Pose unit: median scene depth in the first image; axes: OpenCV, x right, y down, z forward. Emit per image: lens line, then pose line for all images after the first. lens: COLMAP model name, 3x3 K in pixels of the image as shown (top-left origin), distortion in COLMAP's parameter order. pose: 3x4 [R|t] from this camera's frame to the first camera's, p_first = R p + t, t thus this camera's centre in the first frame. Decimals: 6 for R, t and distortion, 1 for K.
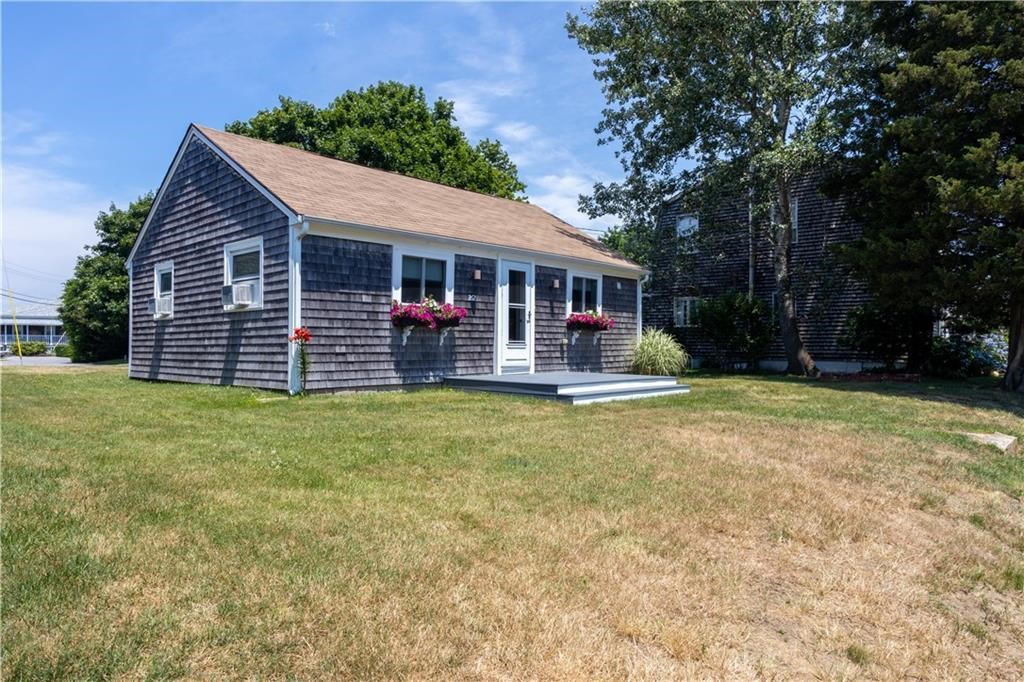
lens RADIAL K [[654.0, 0, 509.5], [0, 654.0, 342.5], [0, 0, 1]] dist [0.010454, 0.000217]
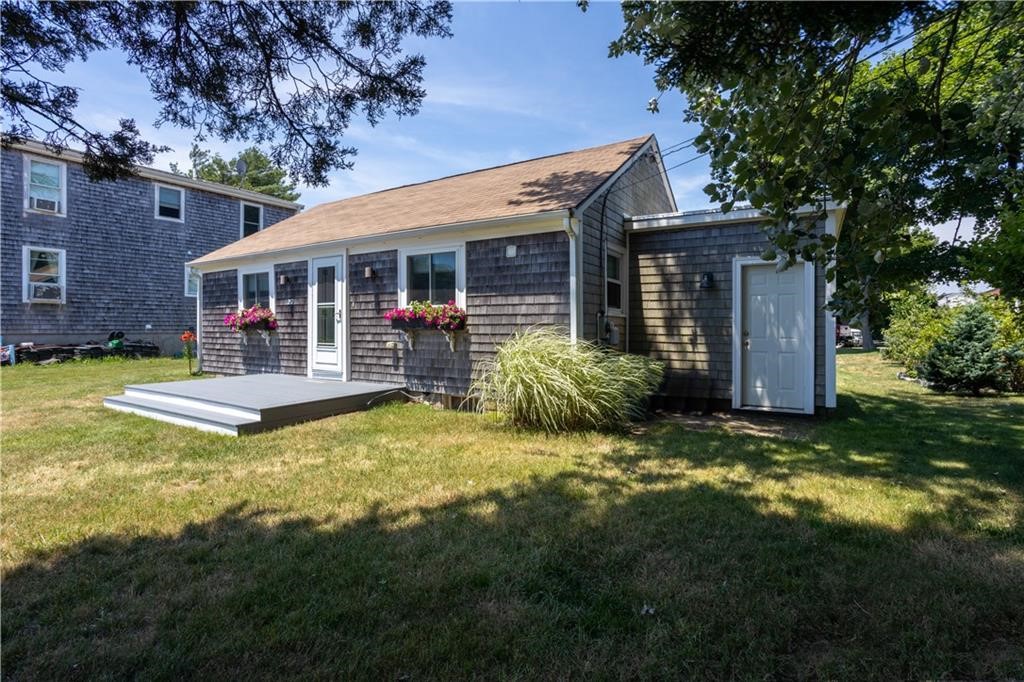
lens RADIAL K [[501.1, 0, 500.4], [0, 501.1, 325.9], [0, 0, 1]] dist [-0.031091, 0.004266]
pose [[0.157471, -0.005378, -0.987509, 0.787130], [0.001924, 0.999985, -0.005139, -0.024197], [0.987522, -0.001090, 0.157479, 1.199716]]
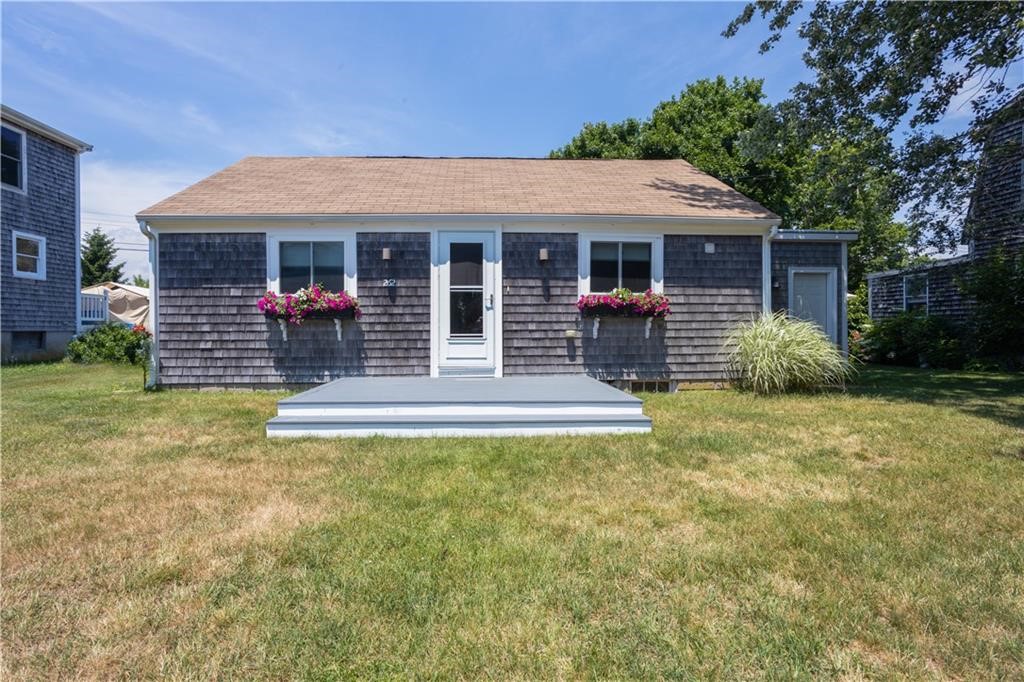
lens RADIAL K [[501.1, 0, 510.1], [0, 501.1, 334.0], [0, 0, 1]] dist [-0.031091, 0.004266]
pose [[0.710013, 0.003580, -0.704179, 0.492507], [0.006976, 0.999902, 0.012117, -0.010056], [0.704154, -0.013515, 0.709919, 0.652788]]
